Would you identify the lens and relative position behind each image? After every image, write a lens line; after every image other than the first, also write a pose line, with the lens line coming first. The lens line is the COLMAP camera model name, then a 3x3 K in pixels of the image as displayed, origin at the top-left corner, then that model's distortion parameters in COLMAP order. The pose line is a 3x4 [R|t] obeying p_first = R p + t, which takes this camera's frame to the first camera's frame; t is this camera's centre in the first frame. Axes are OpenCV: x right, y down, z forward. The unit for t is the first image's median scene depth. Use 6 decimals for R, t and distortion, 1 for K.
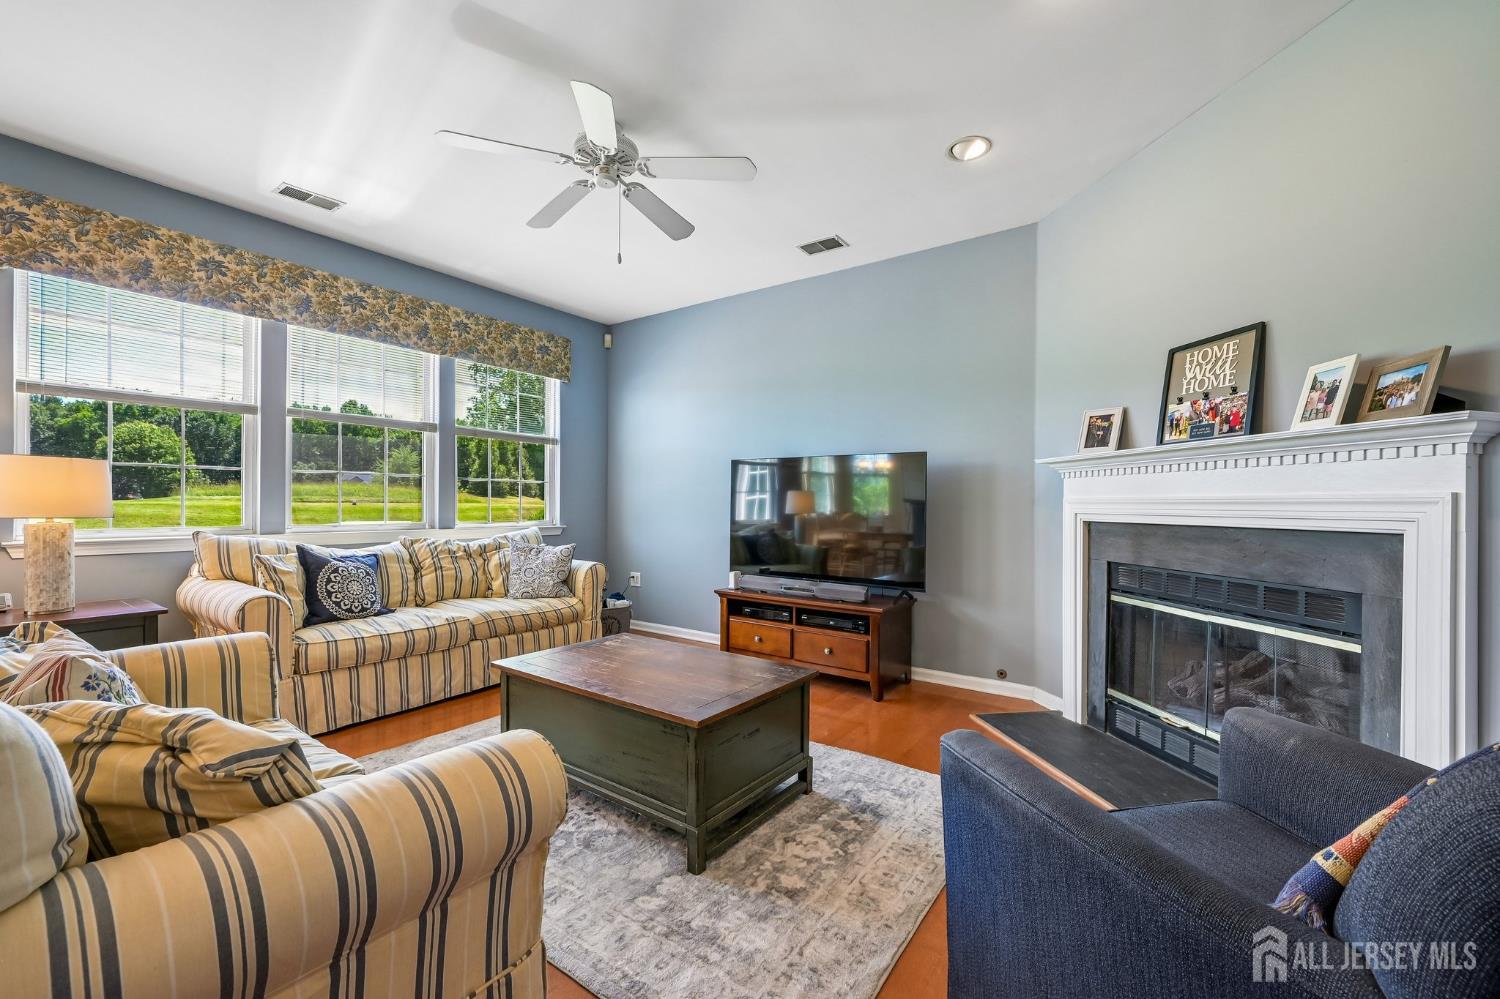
lens RADIAL K [[609.1, 0, 745.3], [0, 609.1, 509.7], [0, 0, 1]] dist [-0.000275, 0.001630]
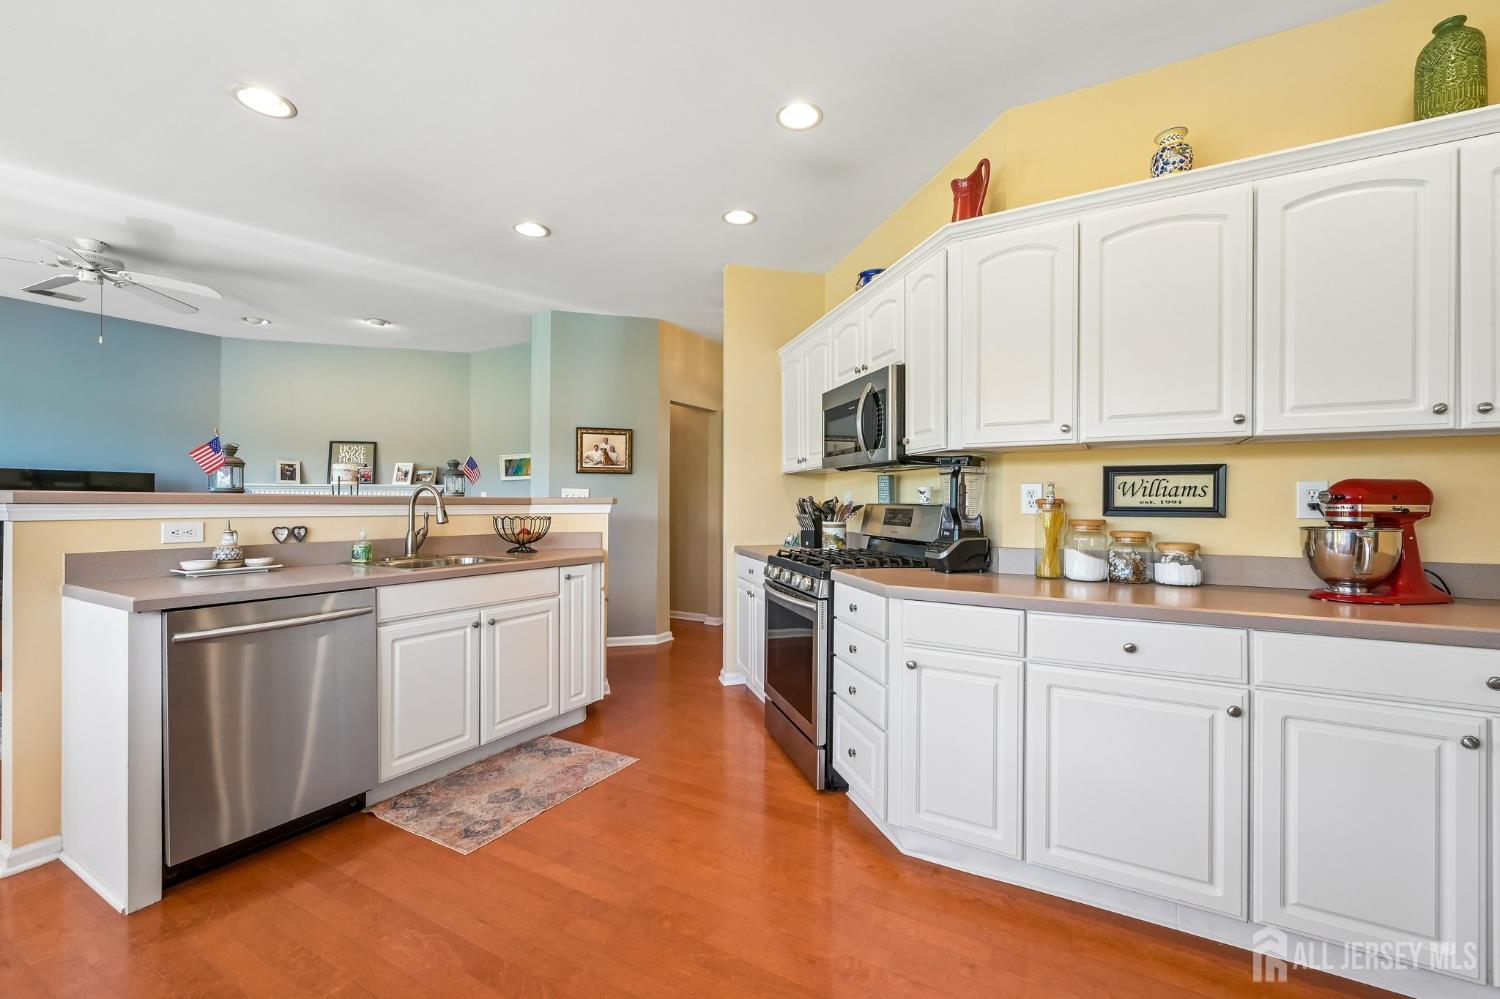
lens RADIAL K [[609.1, 0, 772.8], [0, 609.1, 500.5], [0, 0, 1]] dist [-0.000275, 0.001630]
pose [[-0.108594, -0.004593, 0.994076, -1.424769], [0.006233, 0.999967, 0.005301, -0.033832], [-0.994067, 0.006772, -0.108561, -0.324488]]
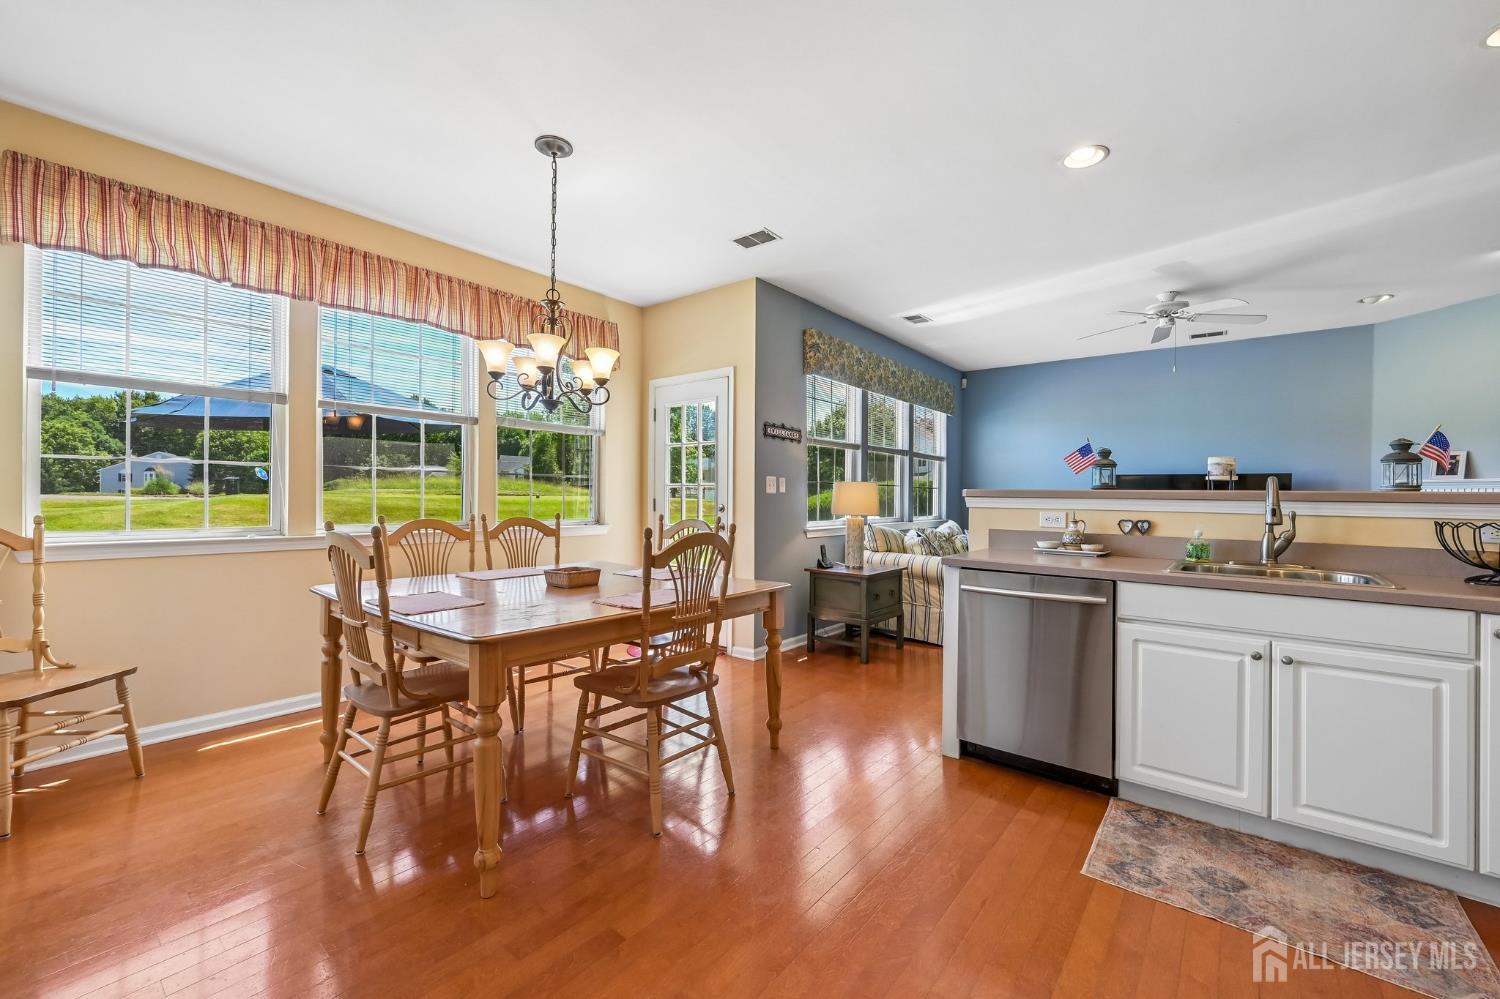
lens RADIAL K [[609.1, 0, 752.1], [0, 609.1, 495.2], [0, 0, 1]] dist [-0.000275, 0.001630]
pose [[0.998846, 0.003136, -0.047917, -1.088699], [-0.003561, 0.999955, -0.008798, -0.025487], [0.047887, 0.008959, 0.998813, -0.649270]]
